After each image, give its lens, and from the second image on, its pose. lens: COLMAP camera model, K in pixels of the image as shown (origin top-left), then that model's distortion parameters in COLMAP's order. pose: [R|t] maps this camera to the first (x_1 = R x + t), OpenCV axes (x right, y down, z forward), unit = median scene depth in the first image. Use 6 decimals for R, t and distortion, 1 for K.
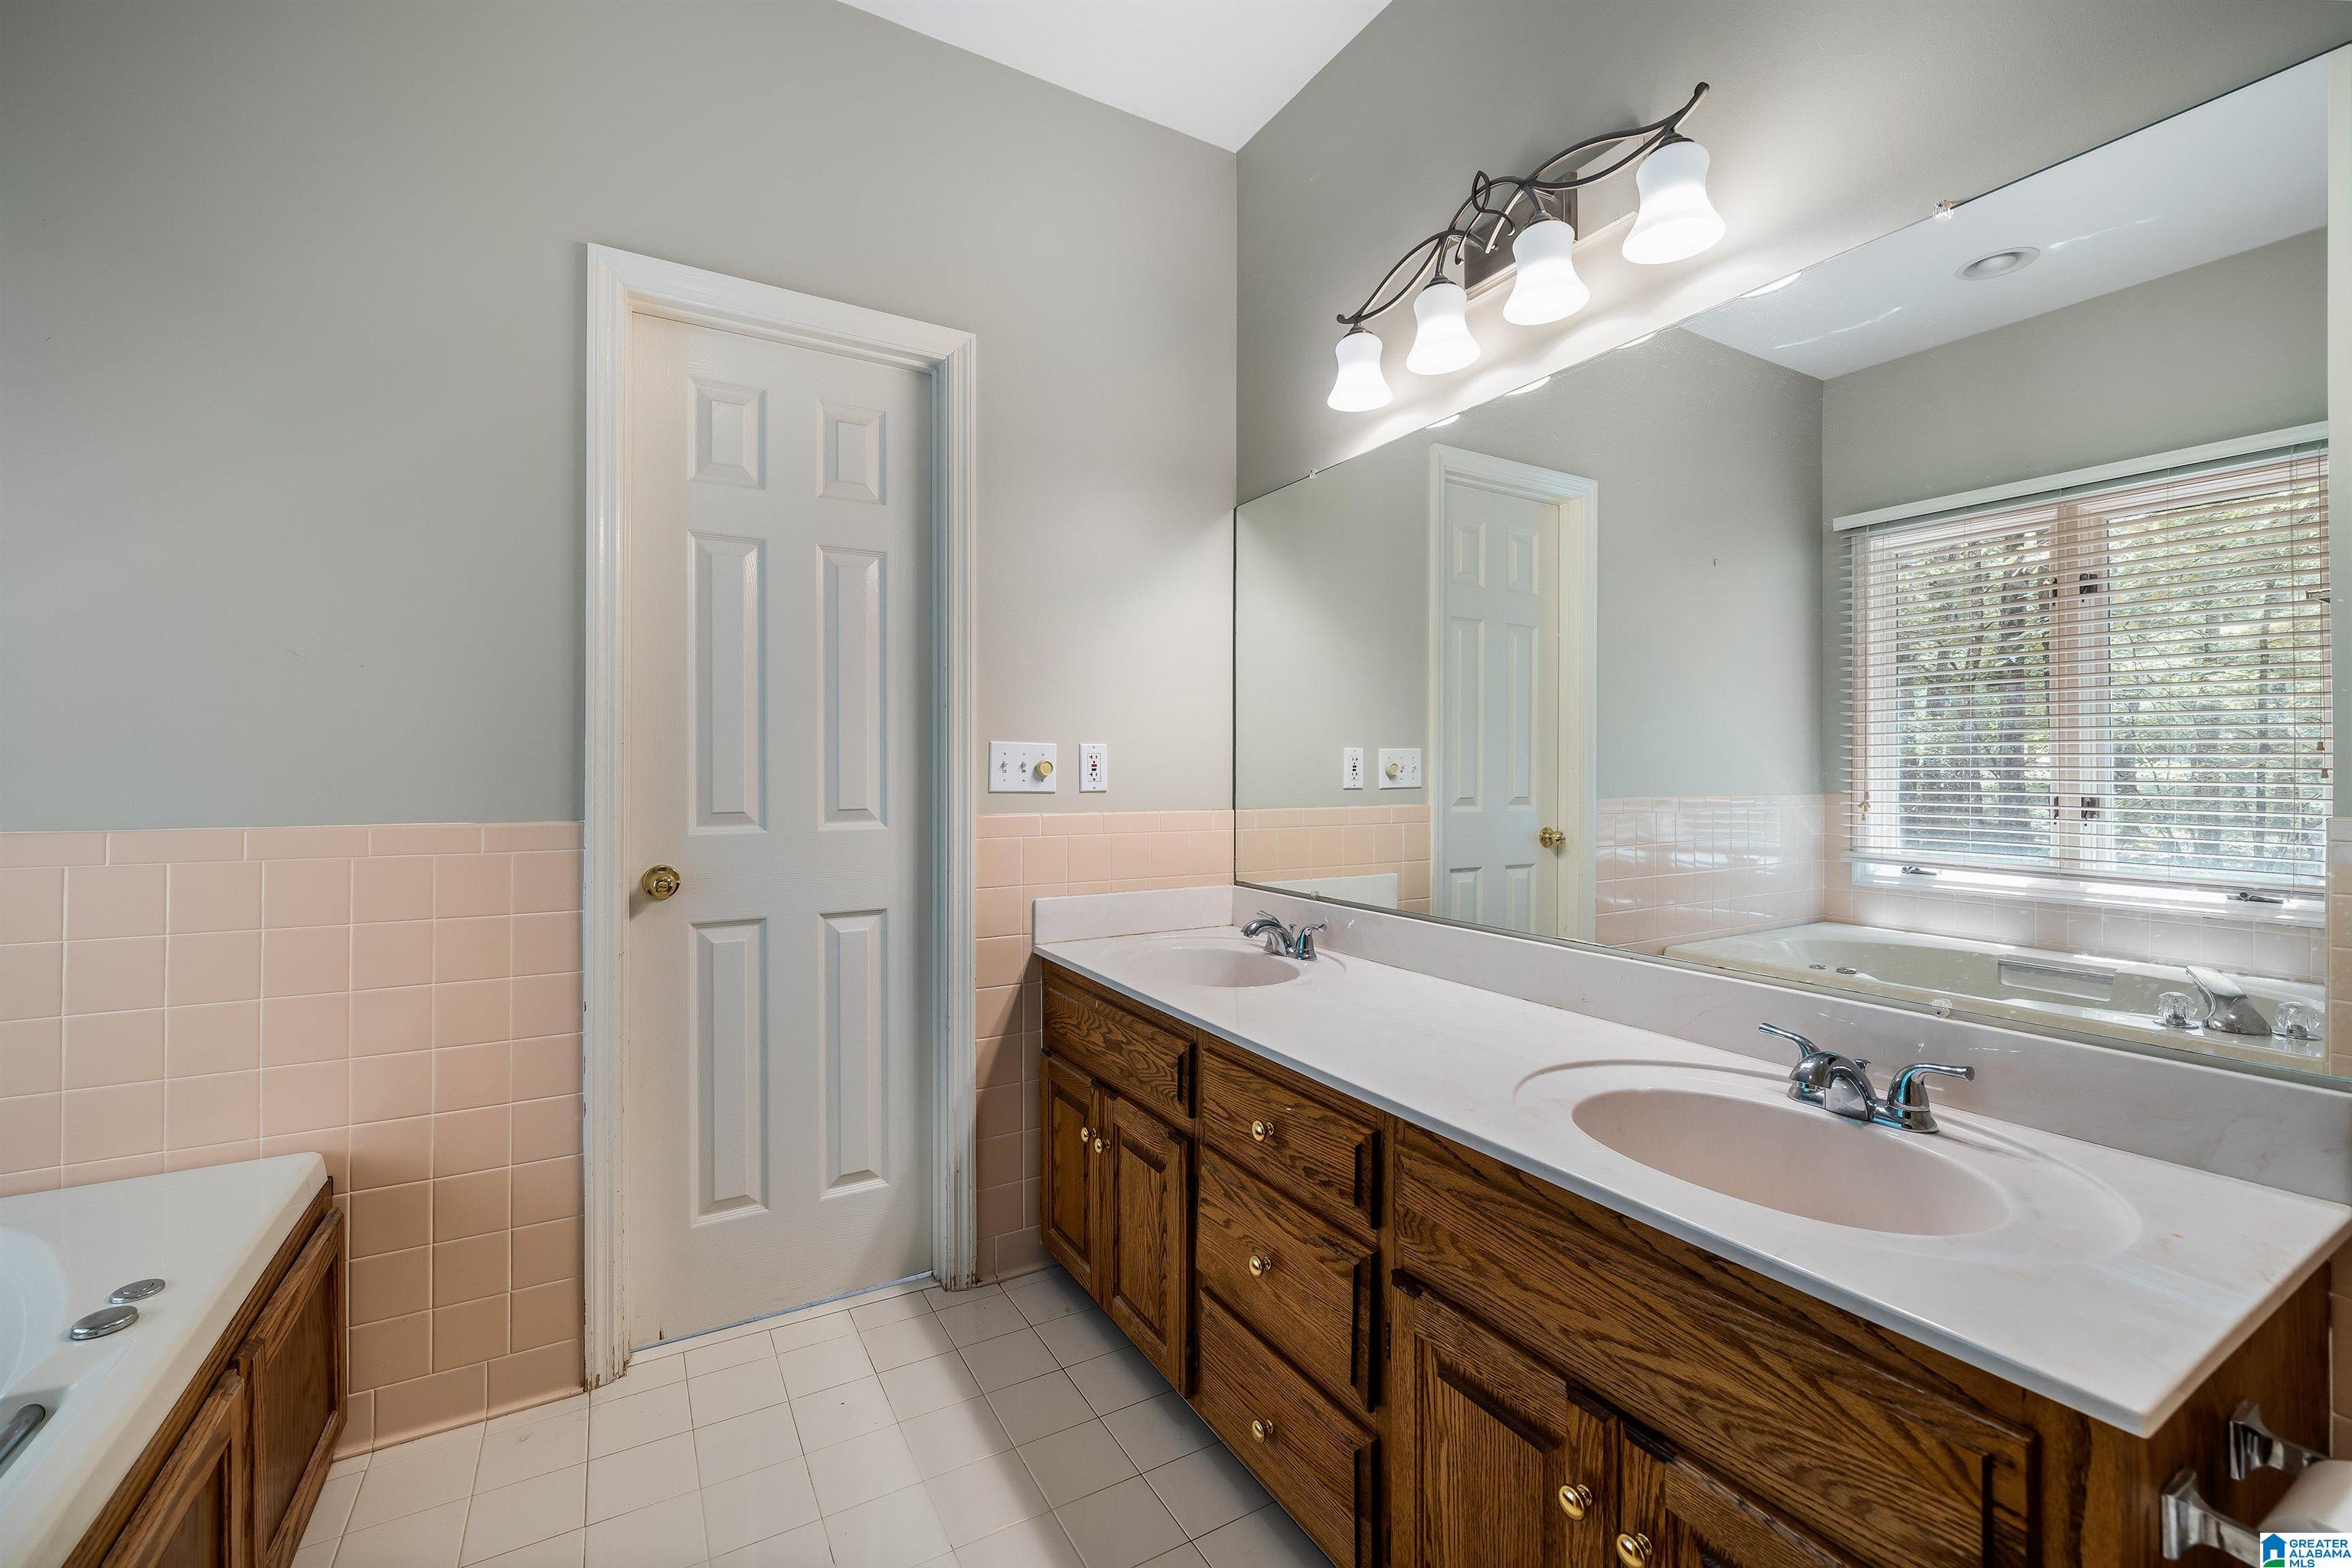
lens RADIAL K [[965.4, 0, 1180.9], [0, 965.4, 766.7], [0, 0, 1]] dist [-0.002719, -0.000107]
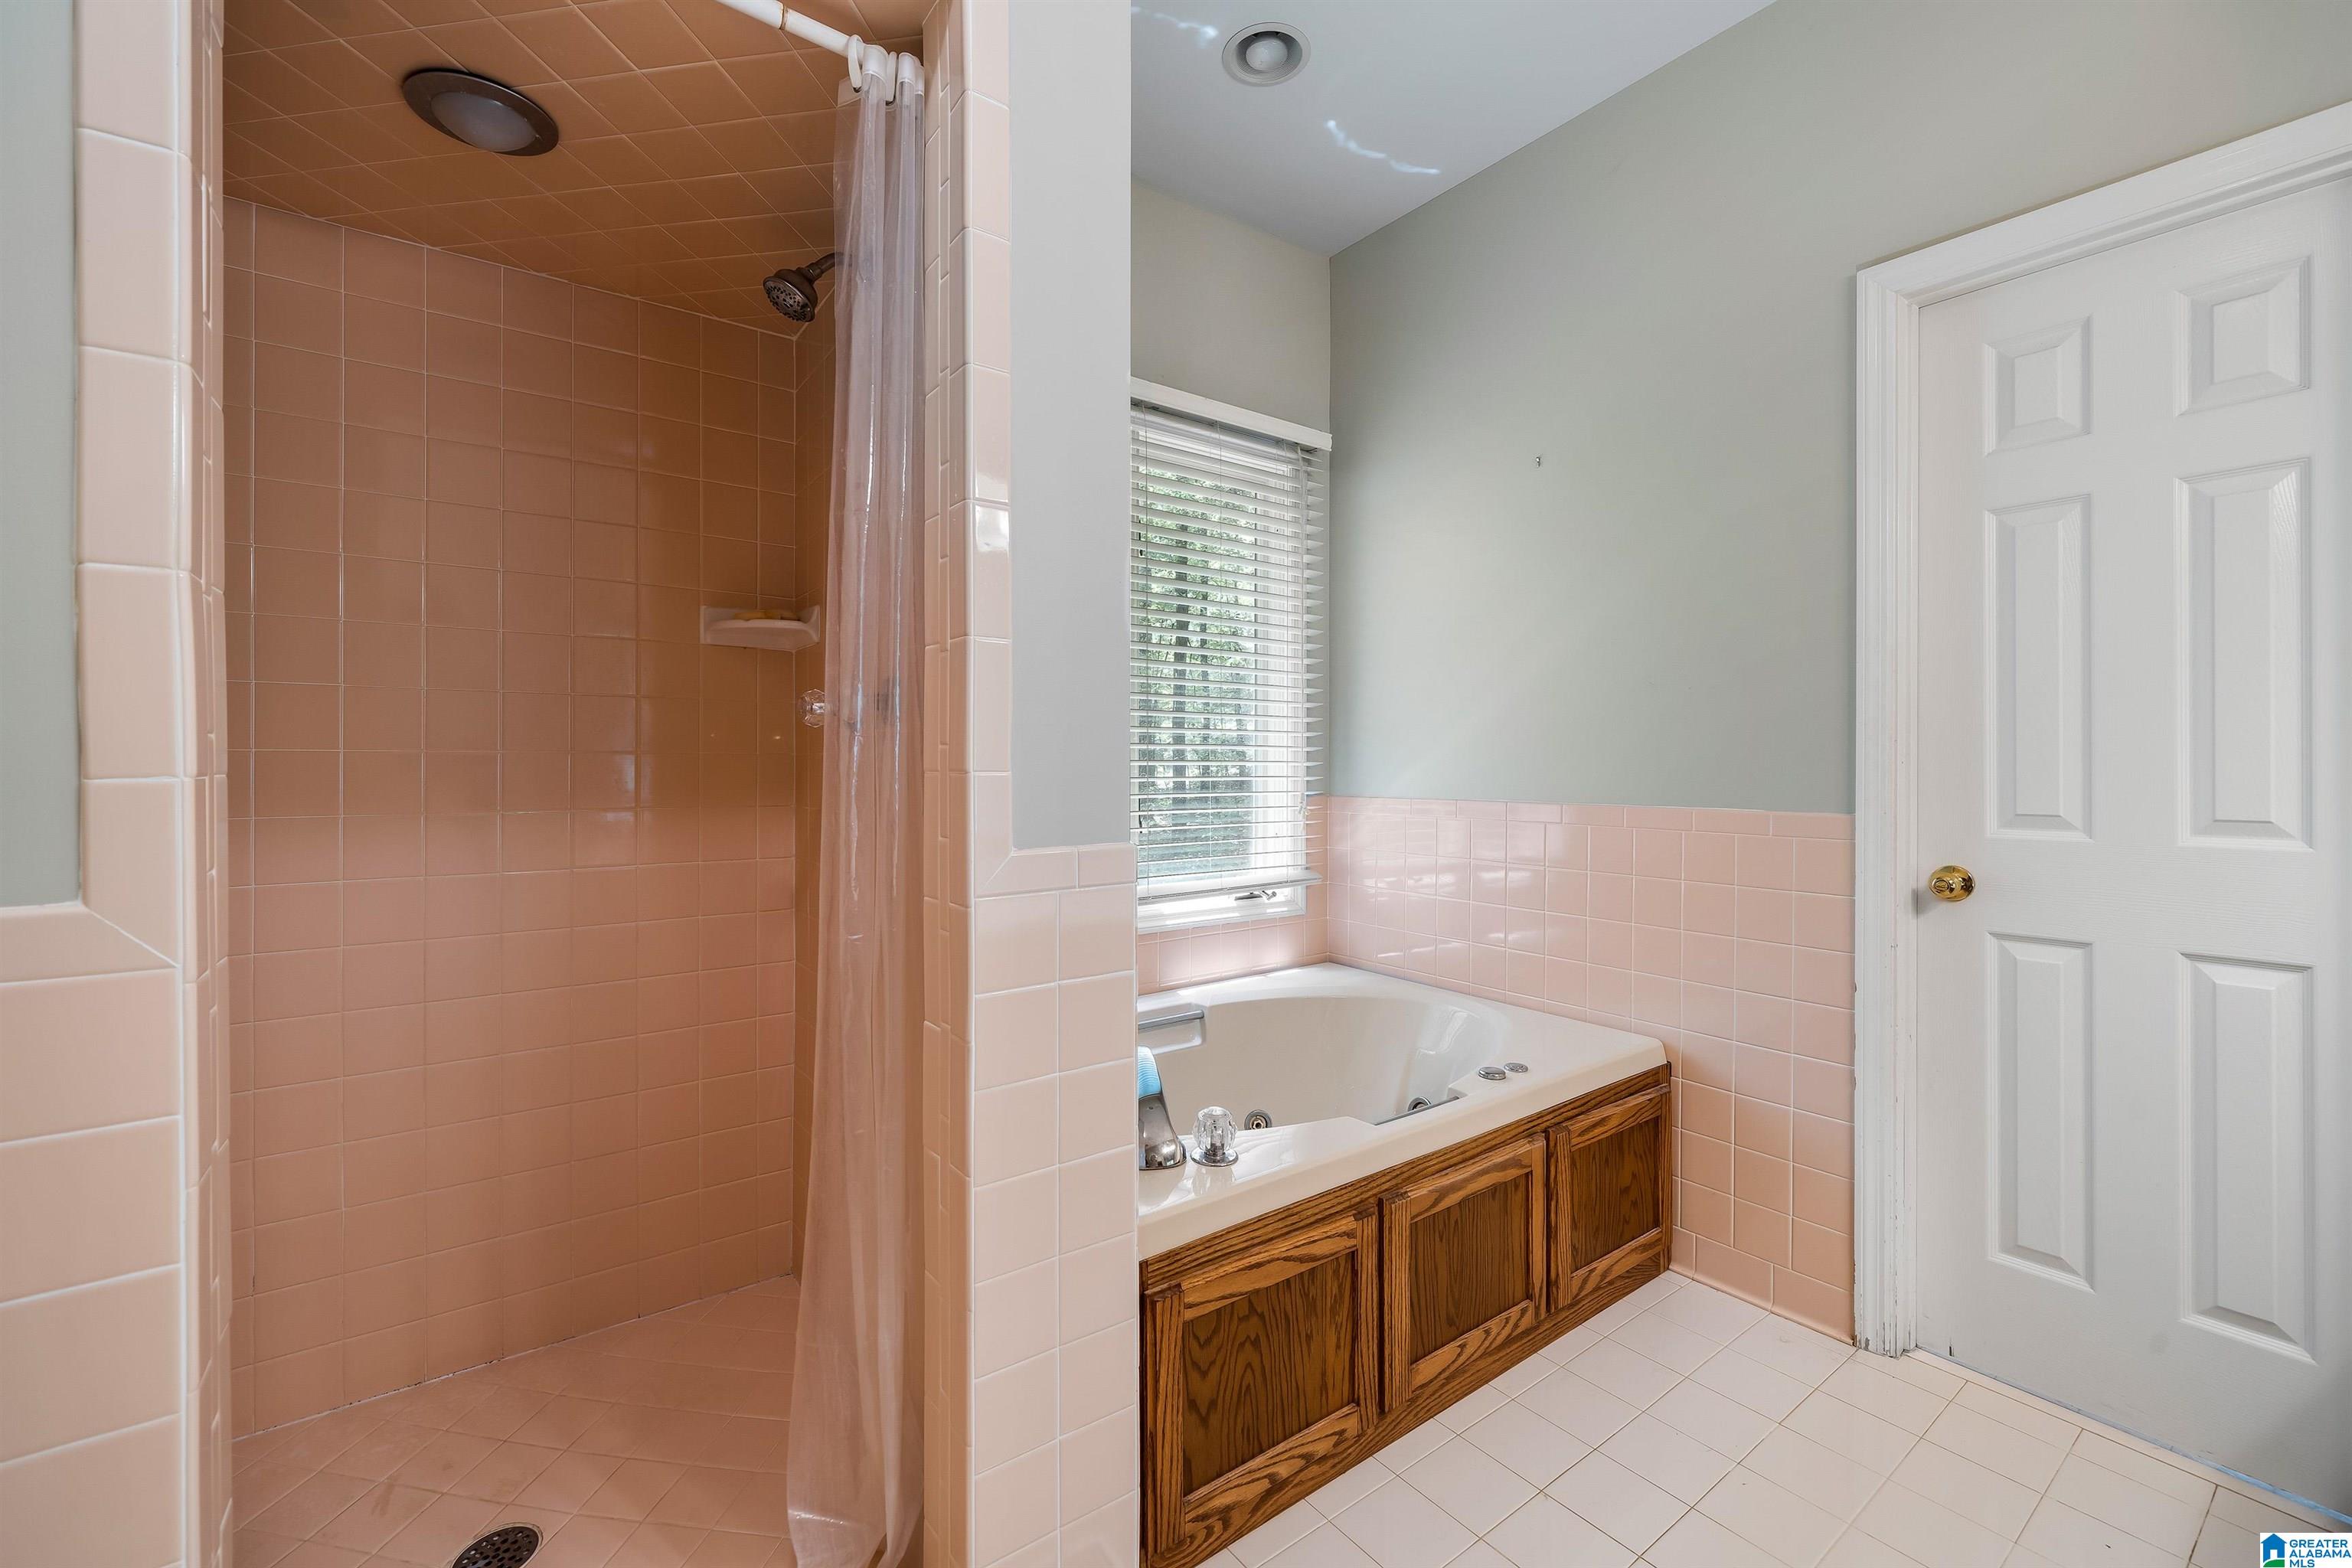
lens RADIAL K [[965.4, 0, 1180.9], [0, 965.4, 766.7], [0, 0, 1]] dist [-0.002719, -0.000107]
pose [[0.107433, 0.000313, -0.994212, 0.365492], [0.000906, 1.000000, 0.000413, 0.002022], [0.994212, -0.000945, 0.107432, 0.138059]]
